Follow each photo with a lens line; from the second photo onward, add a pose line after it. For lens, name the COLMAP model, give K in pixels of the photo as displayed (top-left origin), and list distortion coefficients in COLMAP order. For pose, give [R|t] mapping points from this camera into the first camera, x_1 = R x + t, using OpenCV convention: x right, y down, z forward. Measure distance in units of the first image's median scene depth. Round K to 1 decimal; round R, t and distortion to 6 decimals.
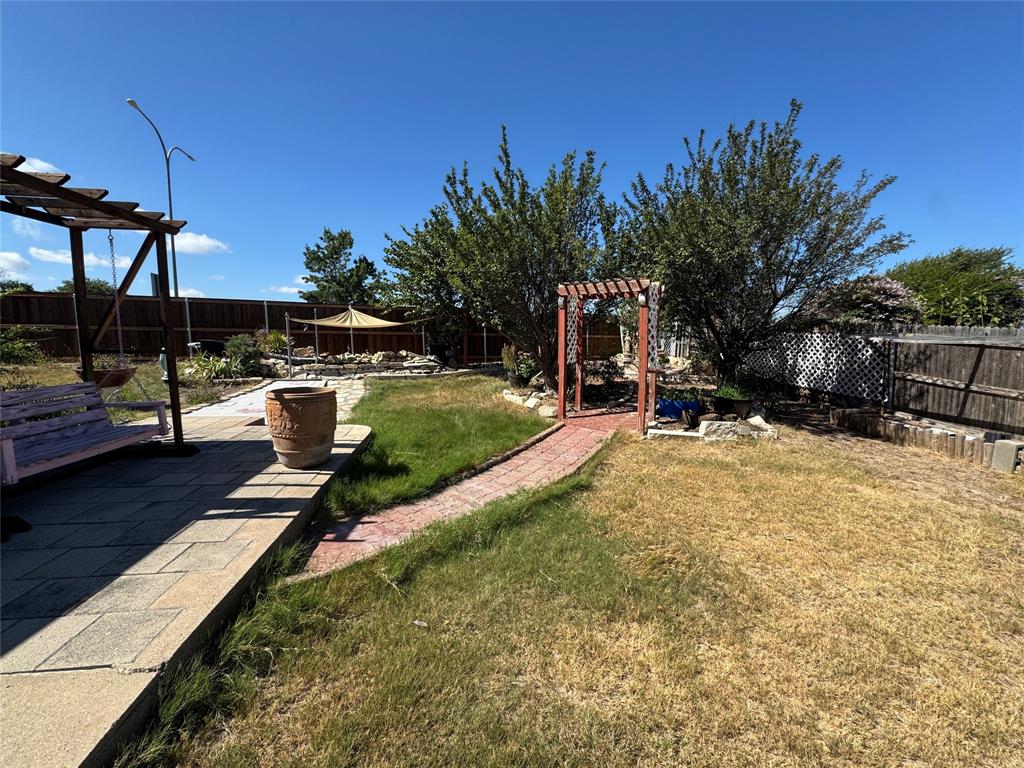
lens RADIAL K [[409.0, 0, 512.1], [0, 409.0, 384.7], [0, 0, 1]] dist [-0.002821, 0.000618]
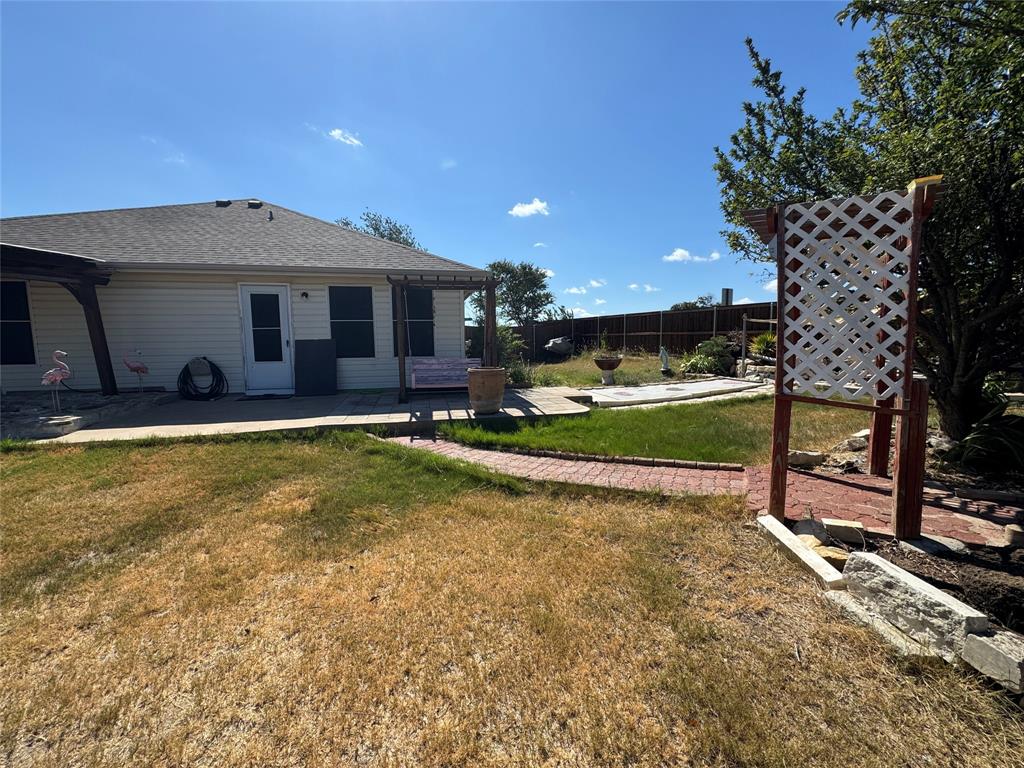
lens RADIAL K [[409.0, 0, 512.6], [0, 409.0, 381.3], [0, 0, 1]] dist [-0.002821, 0.000618]
pose [[0.084663, 0.087326, -0.992576, 1.022262], [-0.101266, 0.991748, 0.078616, -0.071270], [0.991250, 0.093858, 0.092808, 0.831508]]
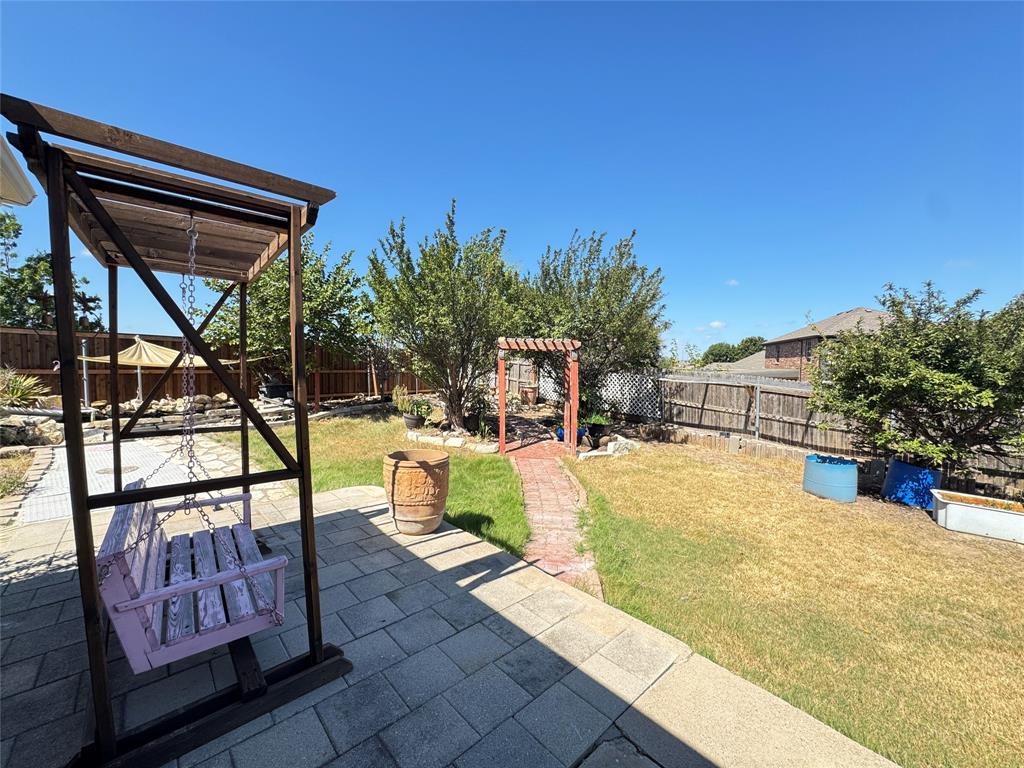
lens RADIAL K [[409.0, 0, 511.1], [0, 409.0, 383.8], [0, 0, 1]] dist [-0.002821, 0.000618]
pose [[0.826940, -0.024869, 0.561739, -0.773616], [0.062602, 0.996883, -0.048023, -0.086410], [-0.558794, 0.074878, 0.825919, 0.023541]]
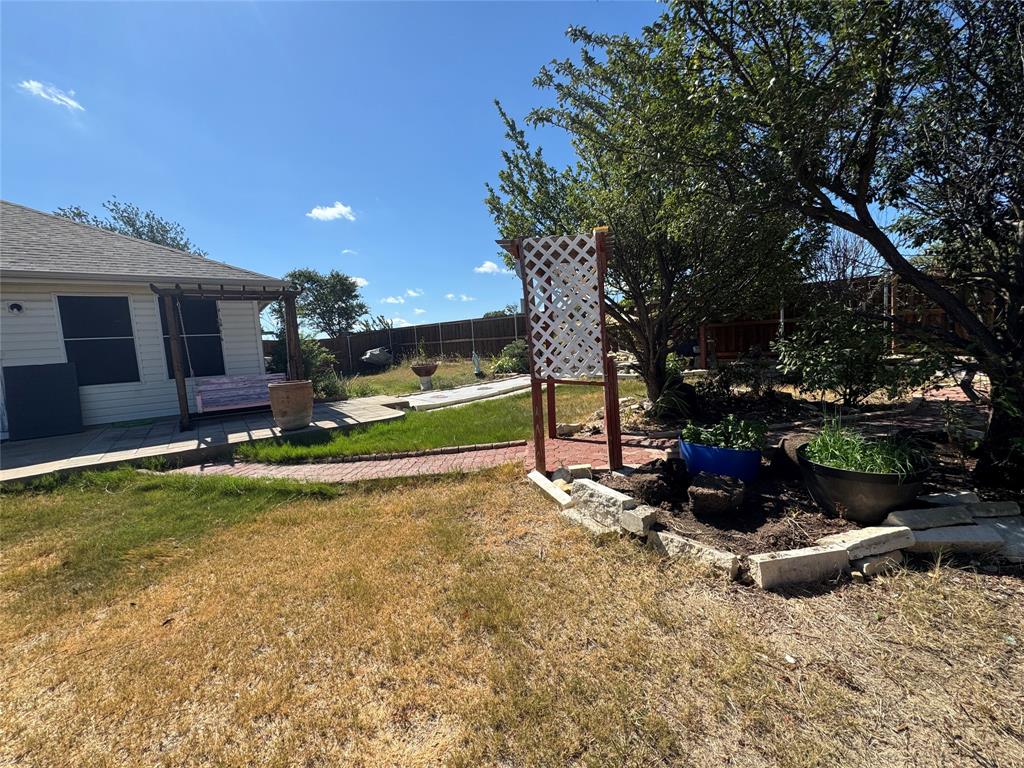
lens RADIAL K [[409.0, 0, 512.2], [0, 409.0, 383.8], [0, 0, 1]] dist [-0.002821, 0.000618]
pose [[0.484462, 0.045710, -0.873617, 1.147092], [-0.034623, 0.998853, 0.033062, -0.060145], [0.874127, 0.014230, 0.485489, 0.854156]]
